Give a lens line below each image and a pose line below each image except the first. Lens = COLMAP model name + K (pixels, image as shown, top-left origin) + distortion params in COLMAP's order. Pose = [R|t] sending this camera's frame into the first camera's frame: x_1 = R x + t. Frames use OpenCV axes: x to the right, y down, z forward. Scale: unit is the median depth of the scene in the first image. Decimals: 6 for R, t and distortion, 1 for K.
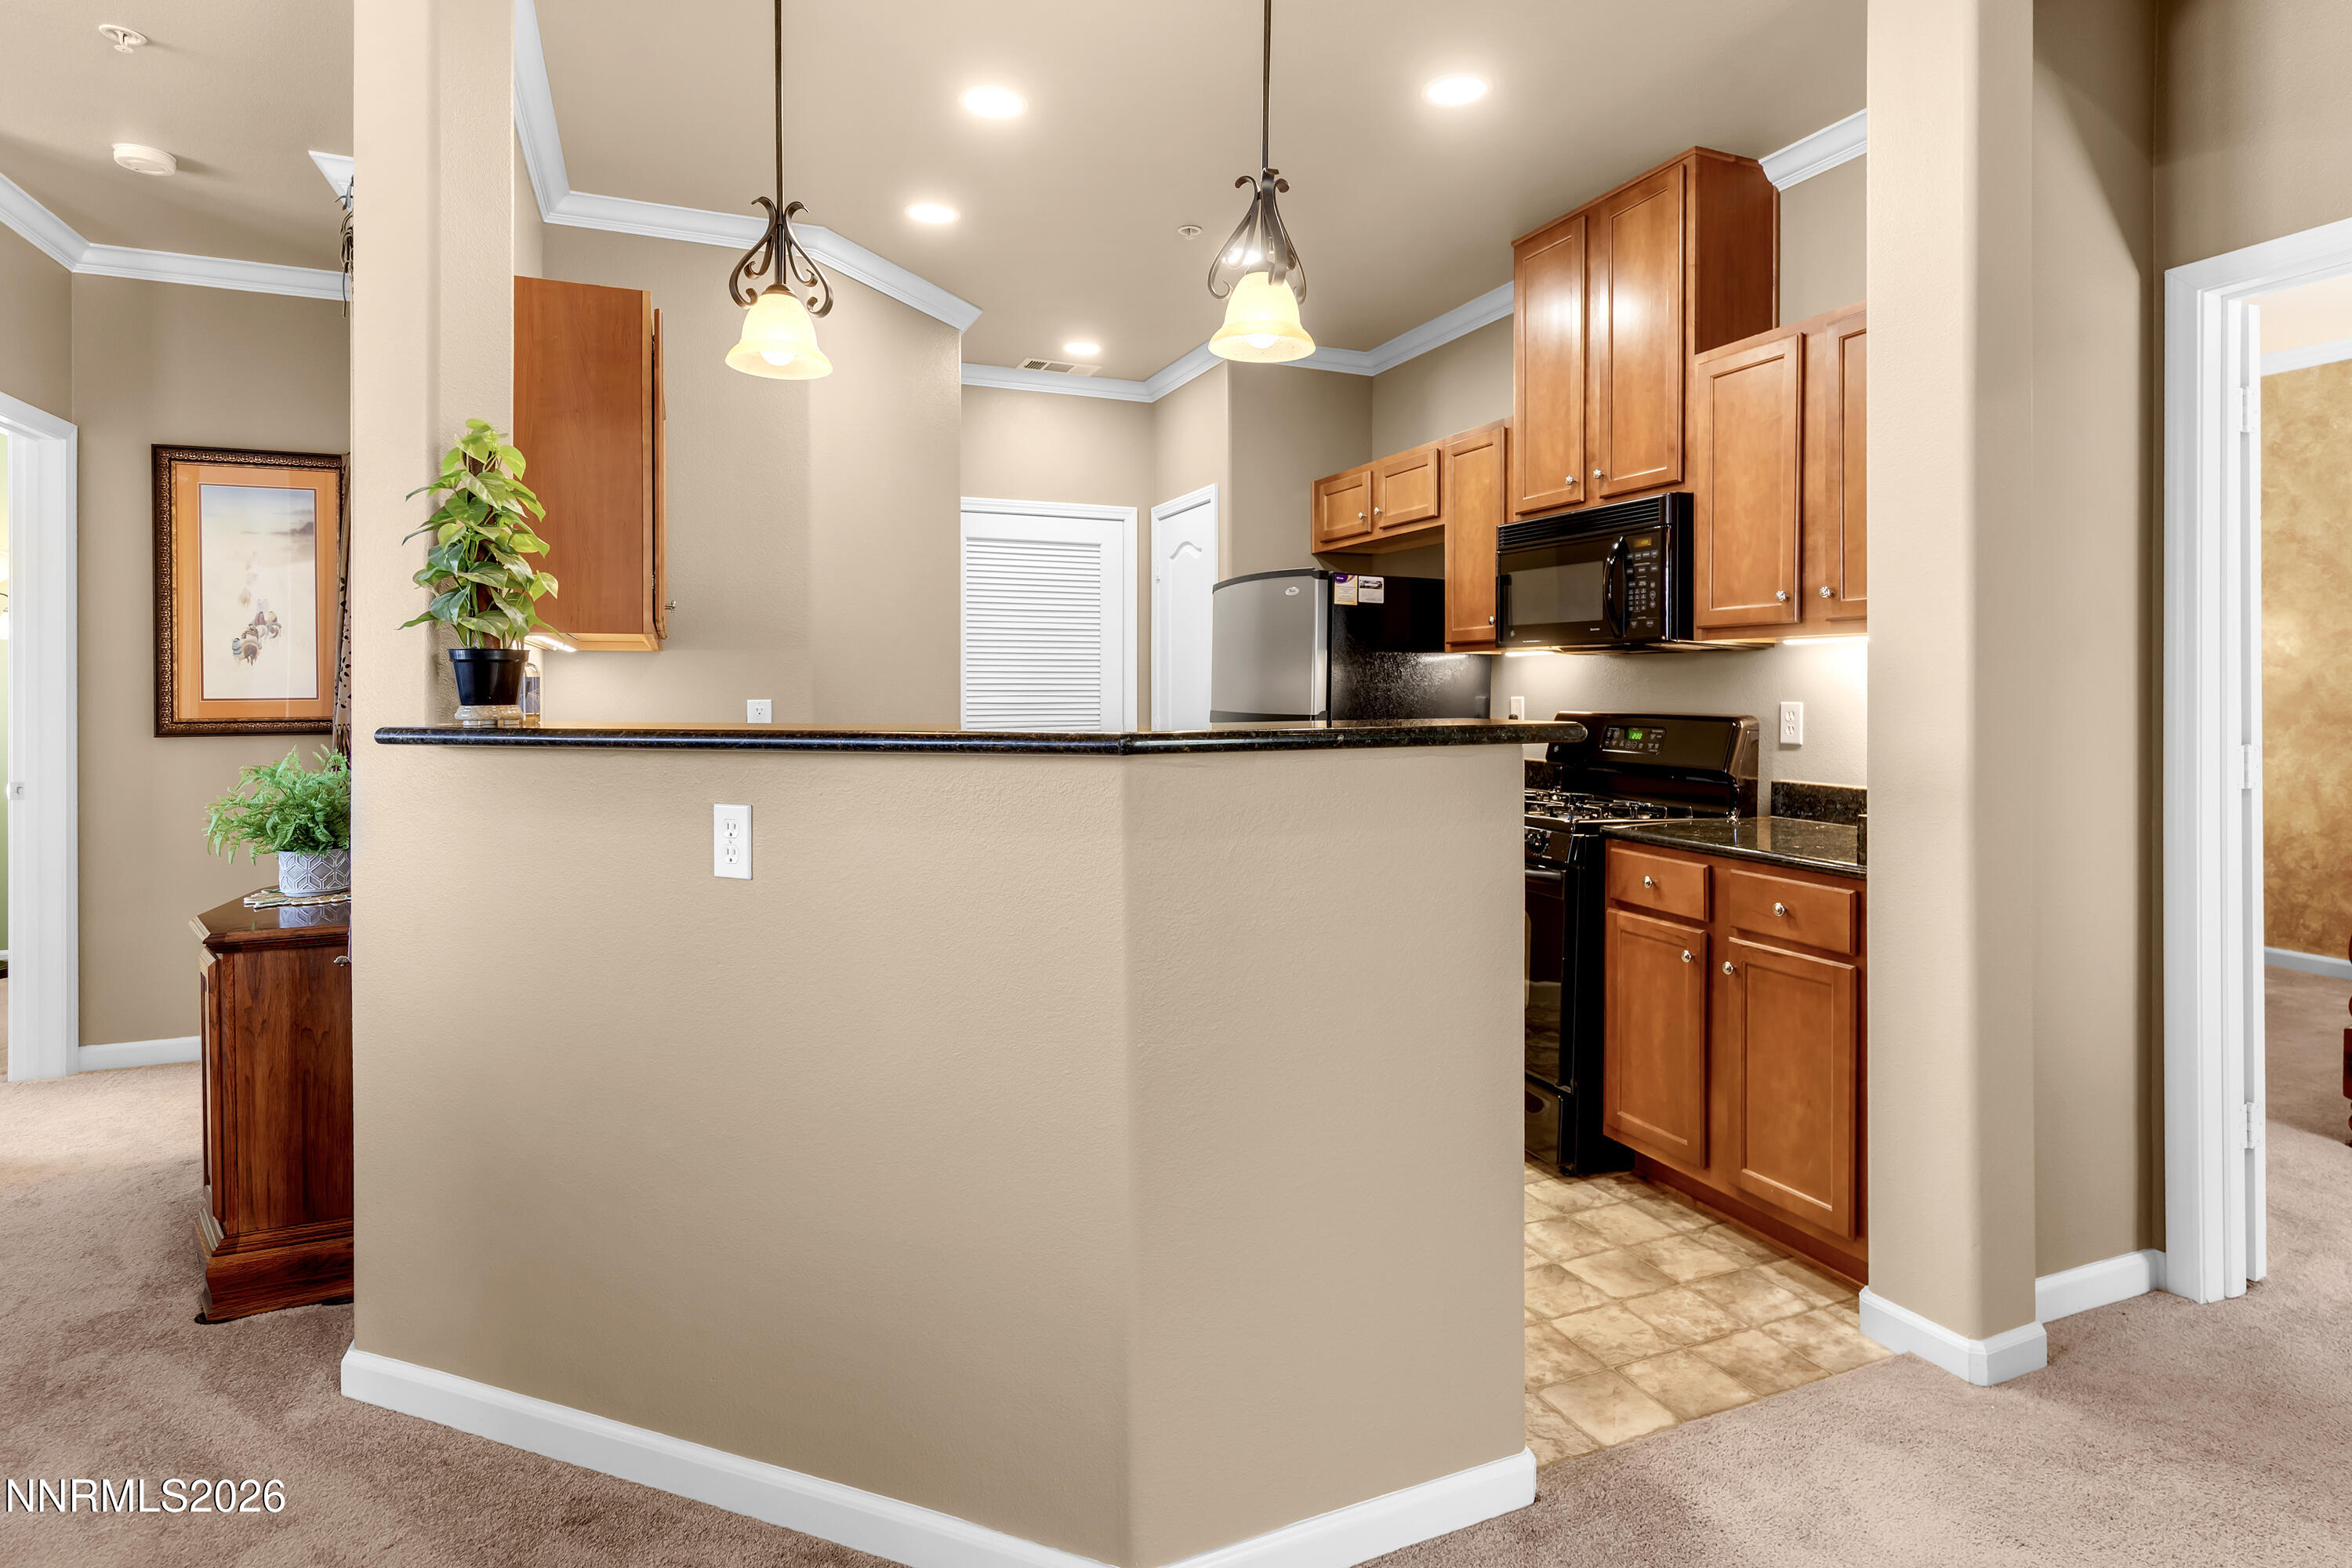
lens RADIAL K [[1219.5, 0, 1167.8], [0, 1219.5, 692.5], [0, 0, 1]] dist [0.003078, 0.001288]
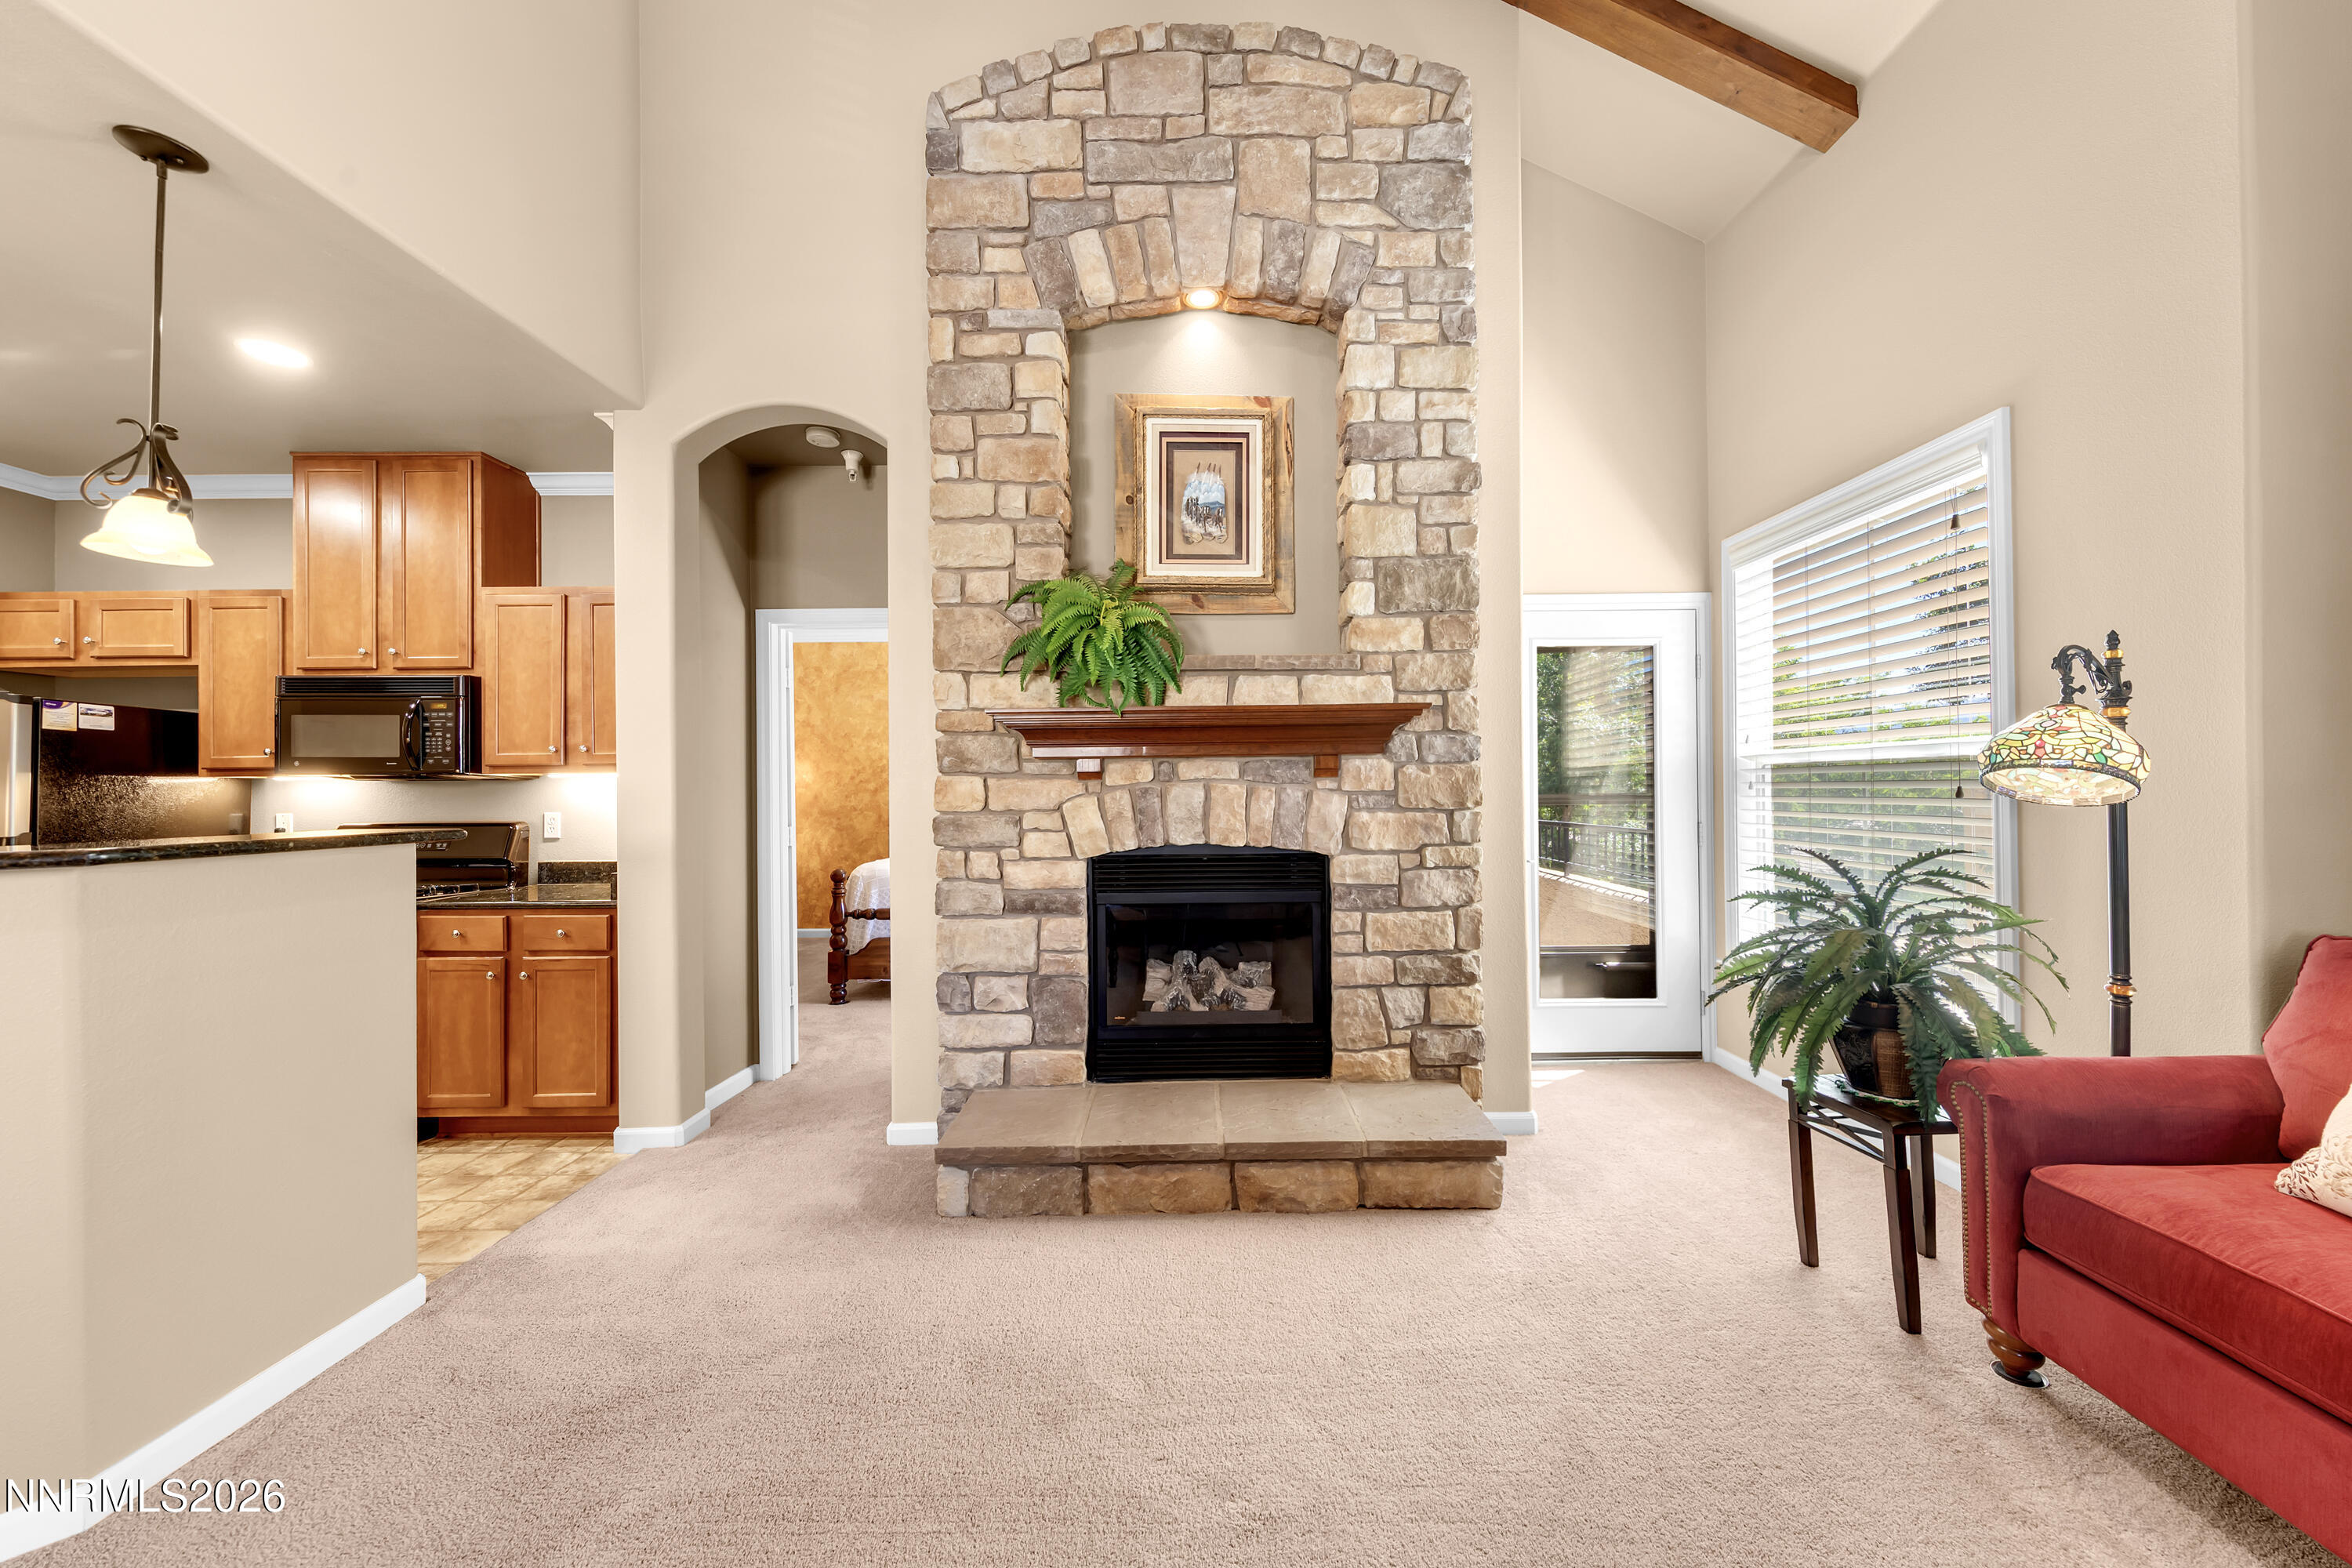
lens RADIAL K [[830.1, 0, 1232.1], [0, 830.1, 787.6], [0, 0, 1]] dist [0.001575, -0.000173]
pose [[0.351640, 0.002688, 0.936131, -0.274653], [0.012048, 0.999900, -0.007396, -0.008153], [-0.936058, 0.013880, 0.351573, -0.313901]]
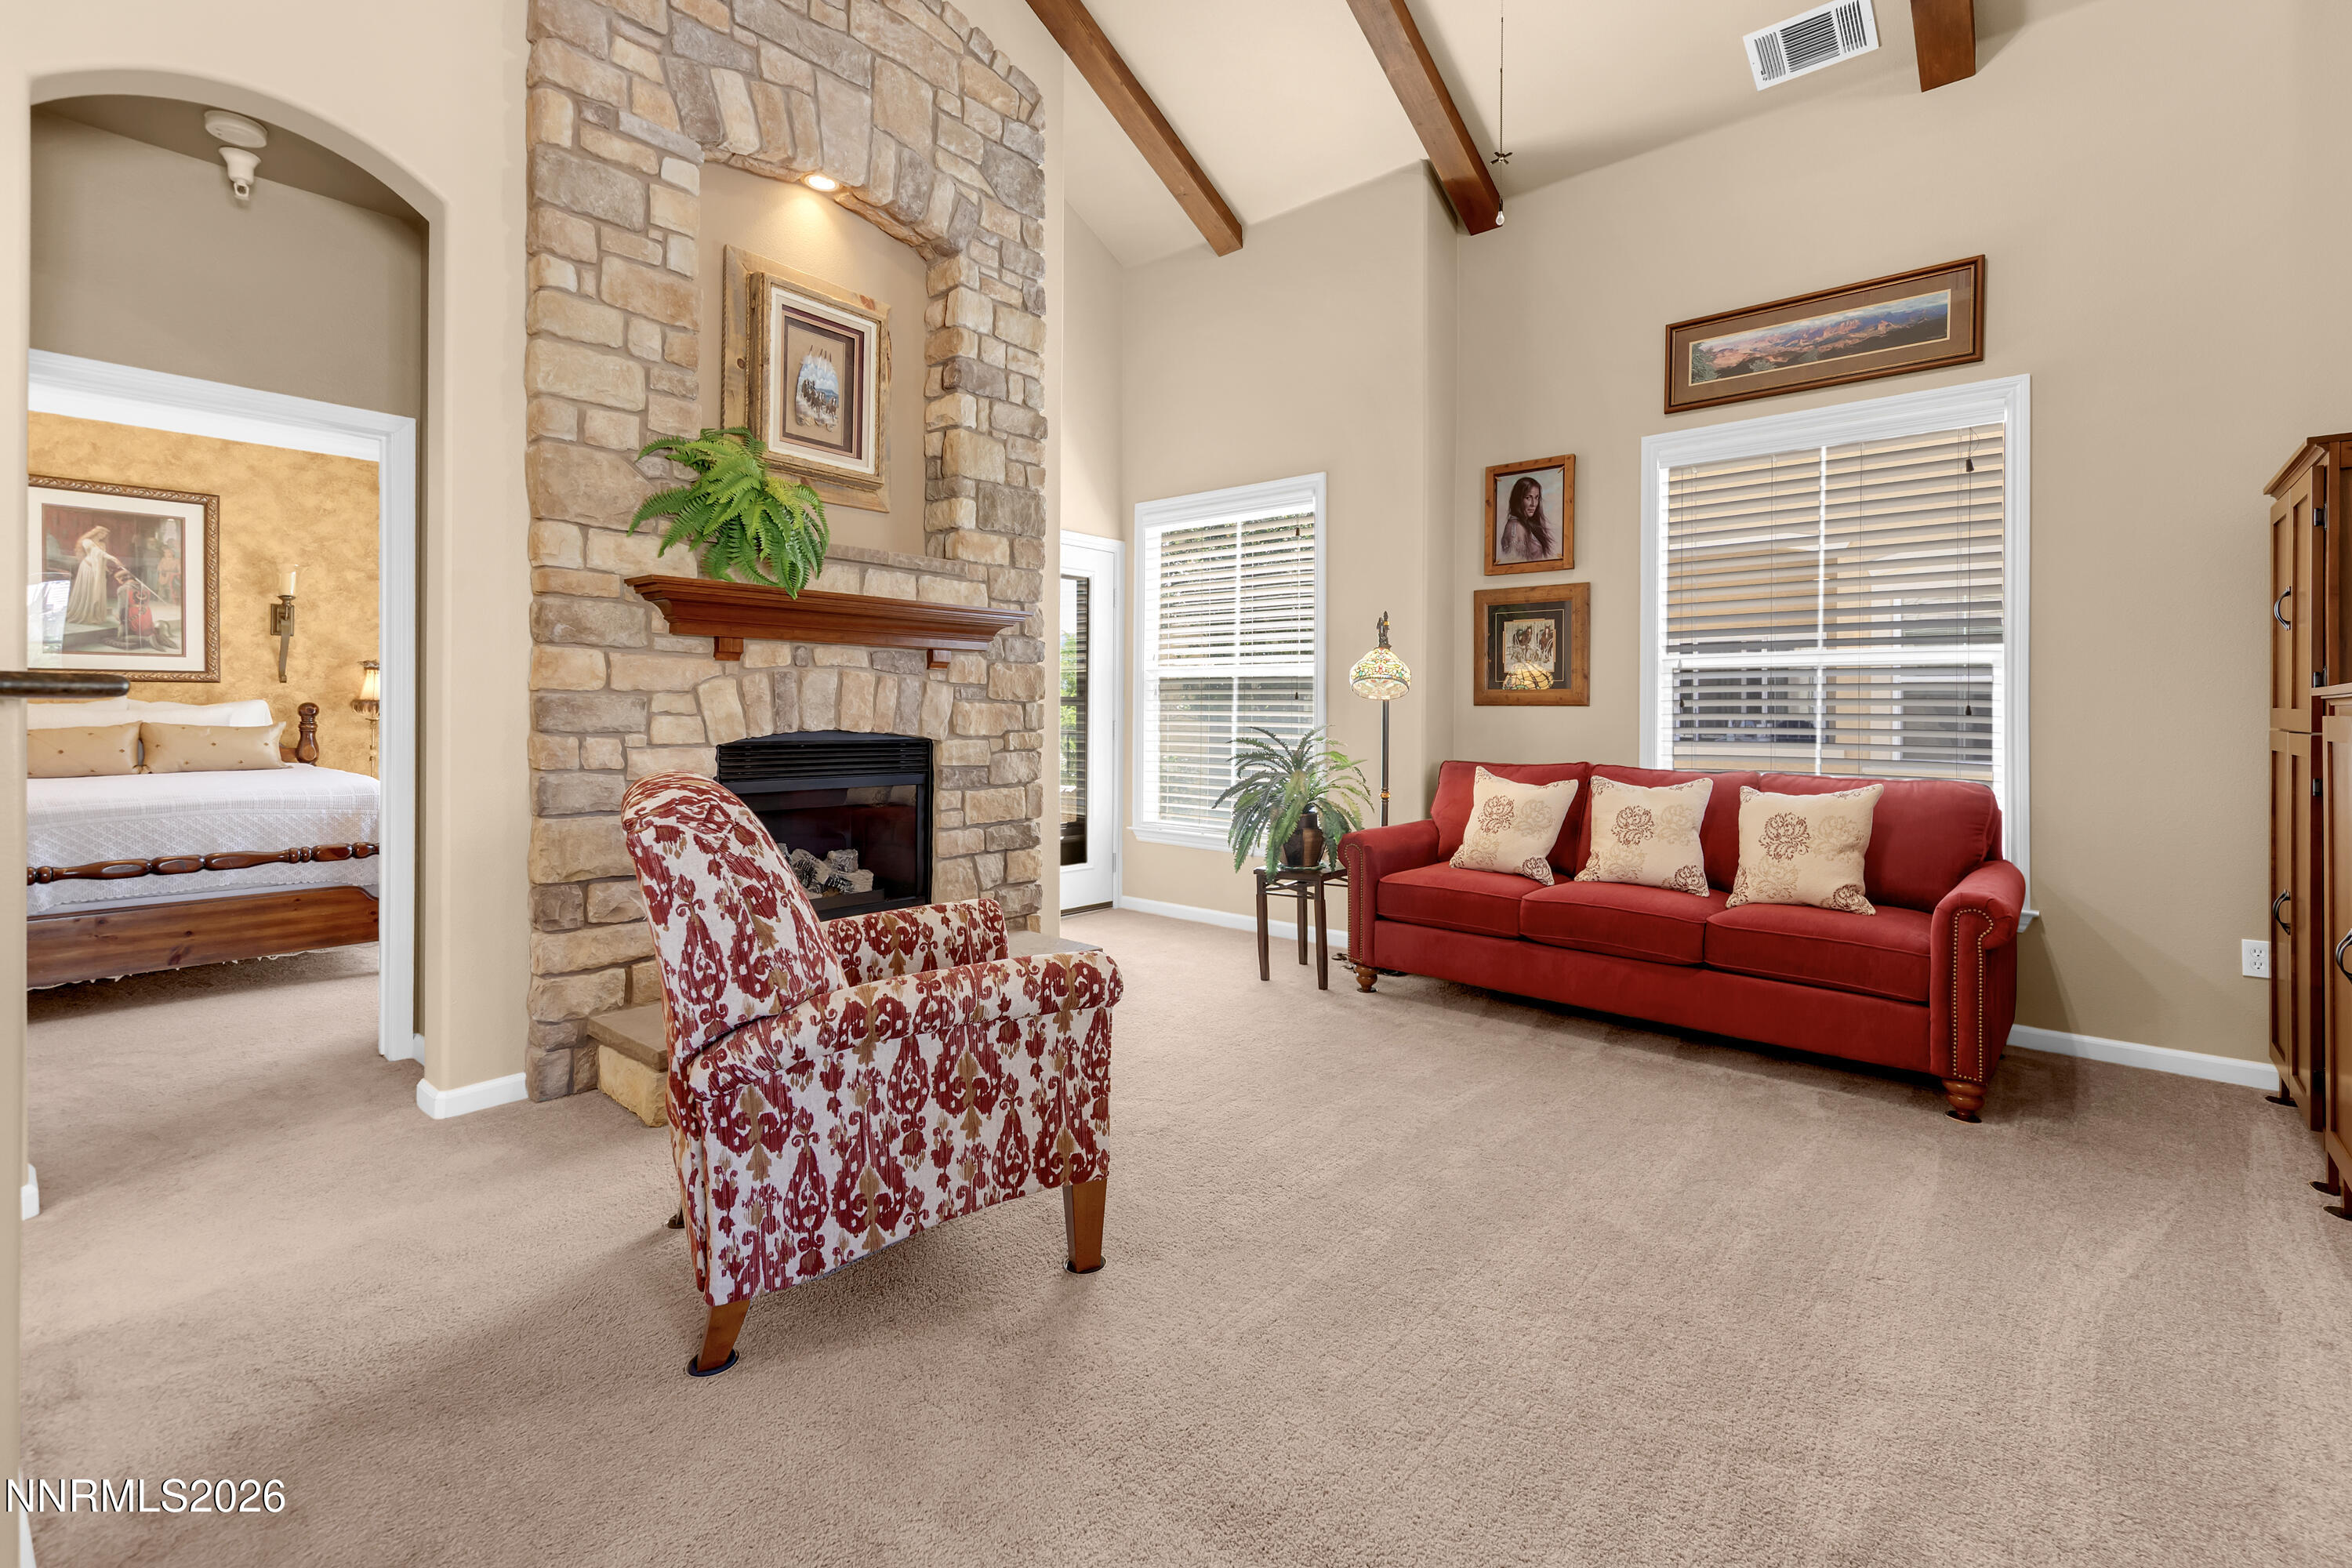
lens RADIAL K [[993.0, 0, 1230.8], [0, 993.0, 716.3], [0, 0, 1]] dist [-0.001338, -0.000215]
pose [[-0.491420, -0.003055, 0.870917, -0.737294], [-0.001390, 0.999995, 0.002723, 0.041223], [-0.870922, 0.000128, -0.491422, 0.383425]]
